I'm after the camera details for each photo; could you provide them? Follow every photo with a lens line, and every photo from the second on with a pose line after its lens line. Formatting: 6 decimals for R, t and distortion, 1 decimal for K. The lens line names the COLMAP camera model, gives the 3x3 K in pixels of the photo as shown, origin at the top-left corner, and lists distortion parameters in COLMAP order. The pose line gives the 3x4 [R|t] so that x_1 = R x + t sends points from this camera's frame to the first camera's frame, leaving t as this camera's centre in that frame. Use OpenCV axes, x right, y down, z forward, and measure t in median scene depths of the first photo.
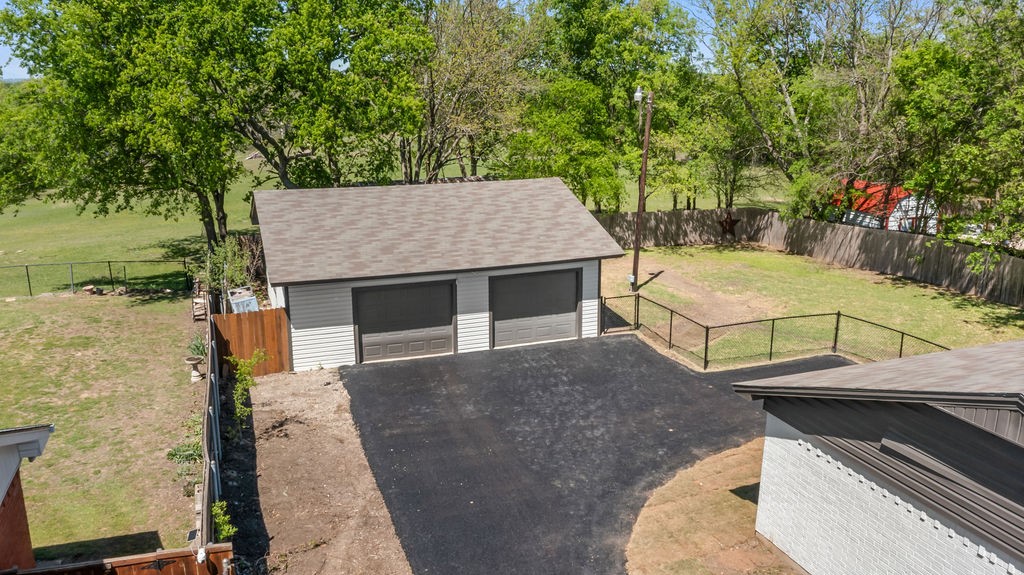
lens RADIAL K [[812.8, 0, 515.3], [0, 812.8, 290.2], [0, 0, 1]] dist [-0.036483, 0.009559]
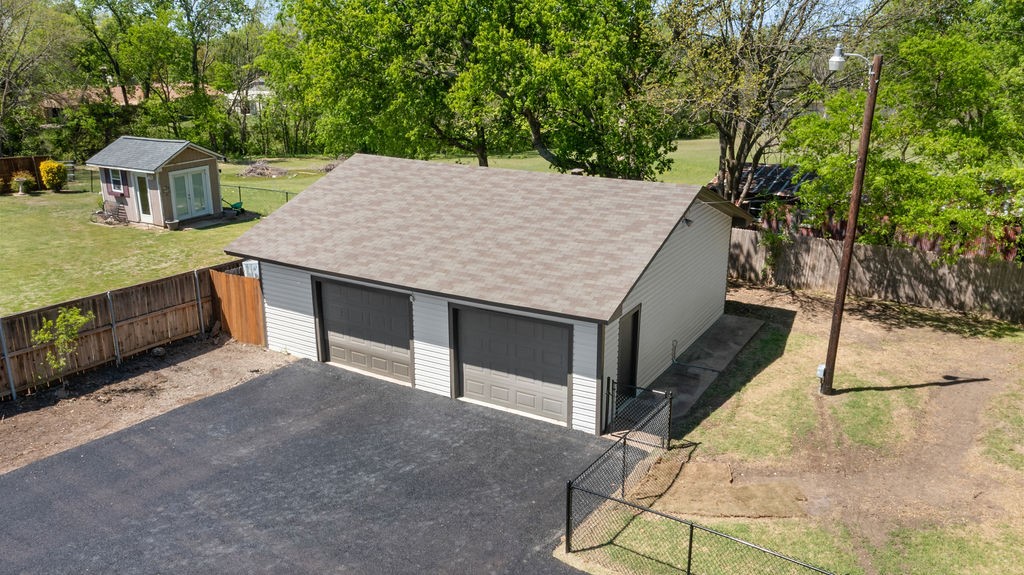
lens RADIAL K [[812.8, 0, 510.2], [0, 812.8, 286.2], [0, 0, 1]] dist [-0.036483, 0.009559]
pose [[0.614771, 0.221677, -0.756913, 0.574771], [-0.191946, 0.972887, 0.129028, -0.140408], [0.764993, 0.065964, 0.640652, 0.592588]]
